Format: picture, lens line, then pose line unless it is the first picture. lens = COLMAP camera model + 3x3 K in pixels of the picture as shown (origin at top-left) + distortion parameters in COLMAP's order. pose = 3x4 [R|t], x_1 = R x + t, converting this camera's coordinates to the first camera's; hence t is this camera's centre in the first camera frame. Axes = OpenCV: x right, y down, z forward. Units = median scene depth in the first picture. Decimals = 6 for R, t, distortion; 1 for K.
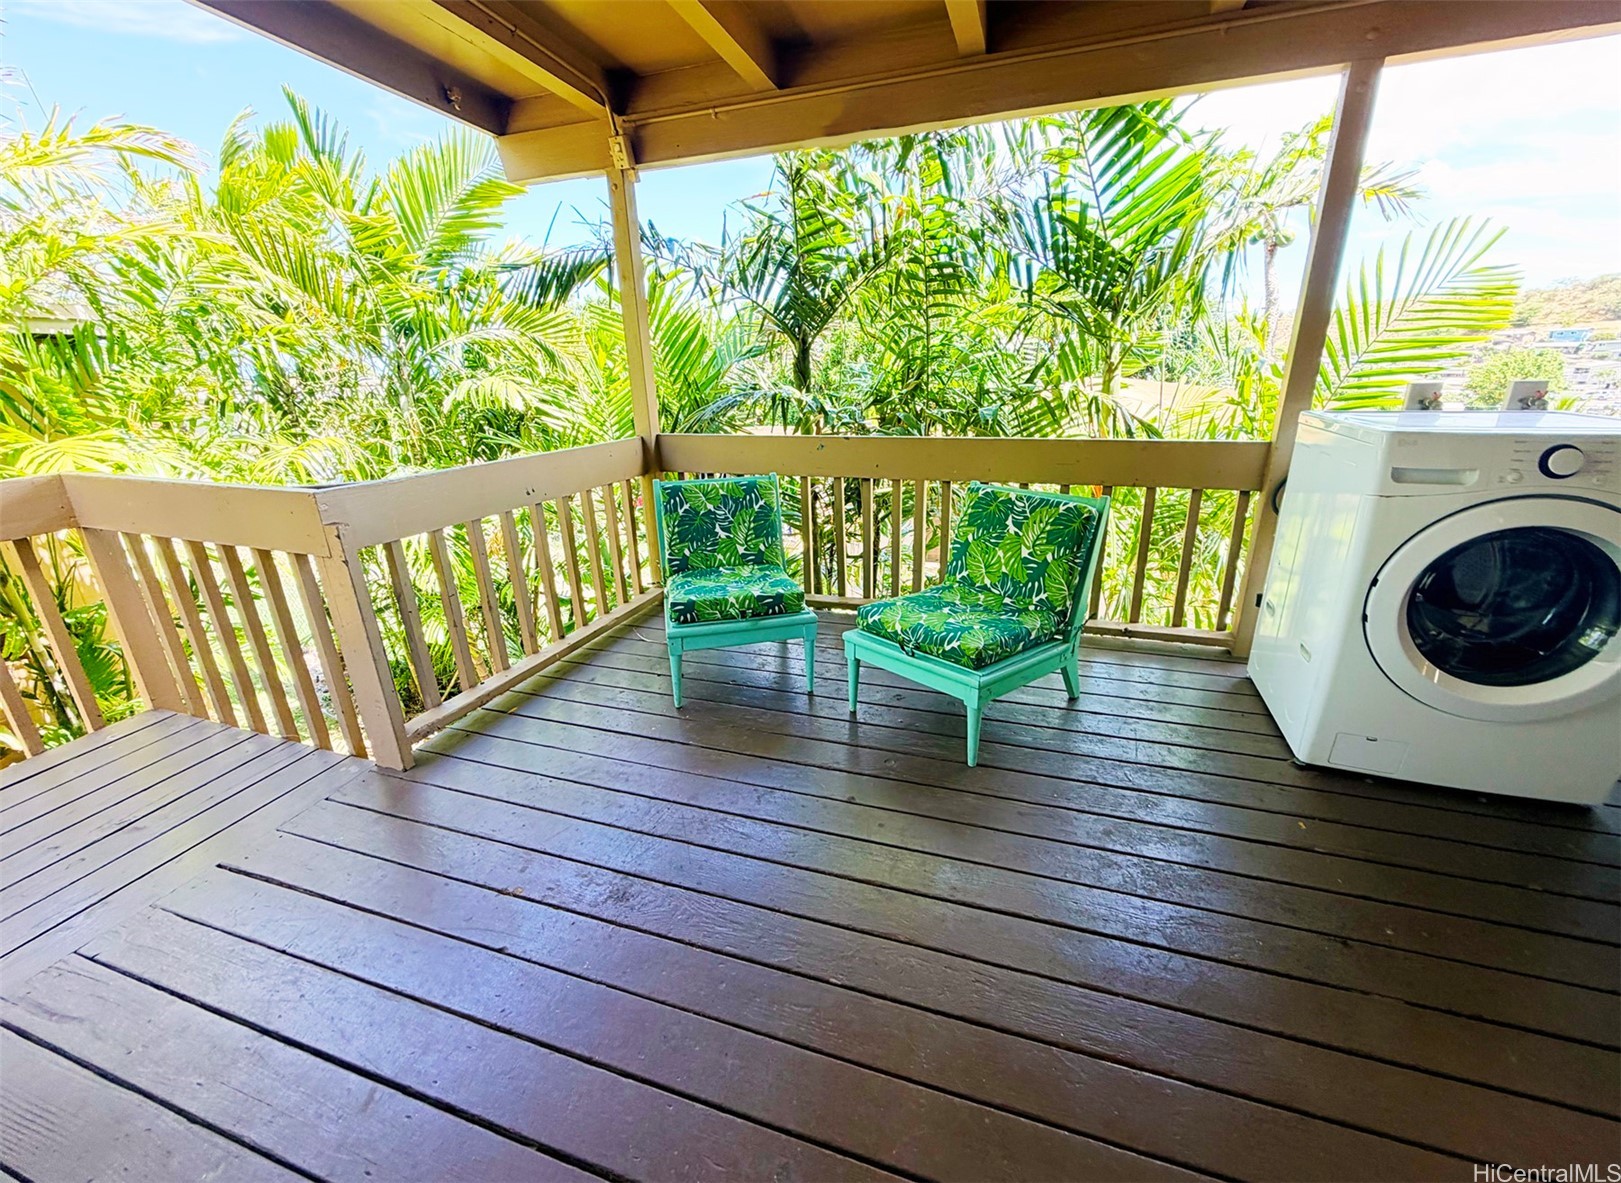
lens RADIAL K [[656.1, 0, 810.5], [0, 656.1, 591.5], [0, 0, 1]] dist [0.000147, 0.000042]
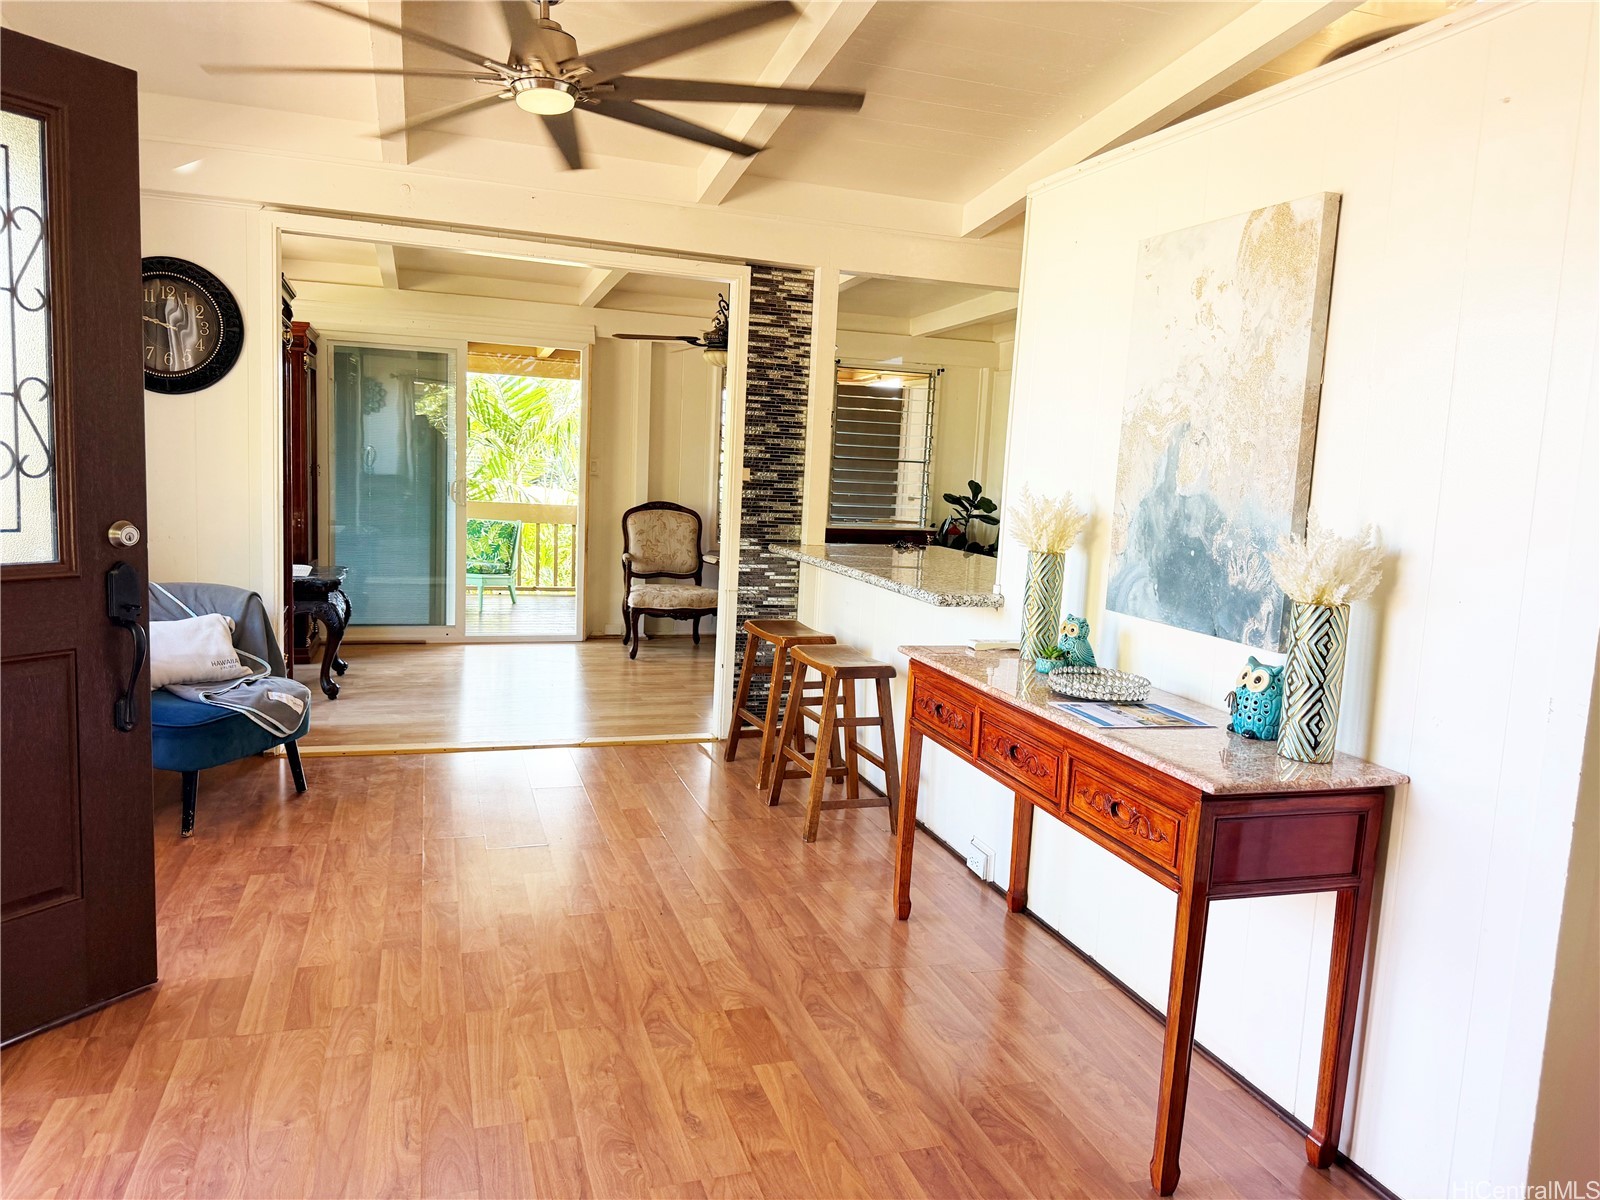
lens RADIAL K [[1144.2, 0, 800.0], [0, 1144.2, 600.0], [0, 0, 1]] dist [0.121221, -0.129688]
pose [[0.795405, -0.006599, 0.606042, -1.374252], [0.132968, 0.977479, -0.163872, 1.015258], [-0.591312, 0.210929, 0.778369, -3.015040]]
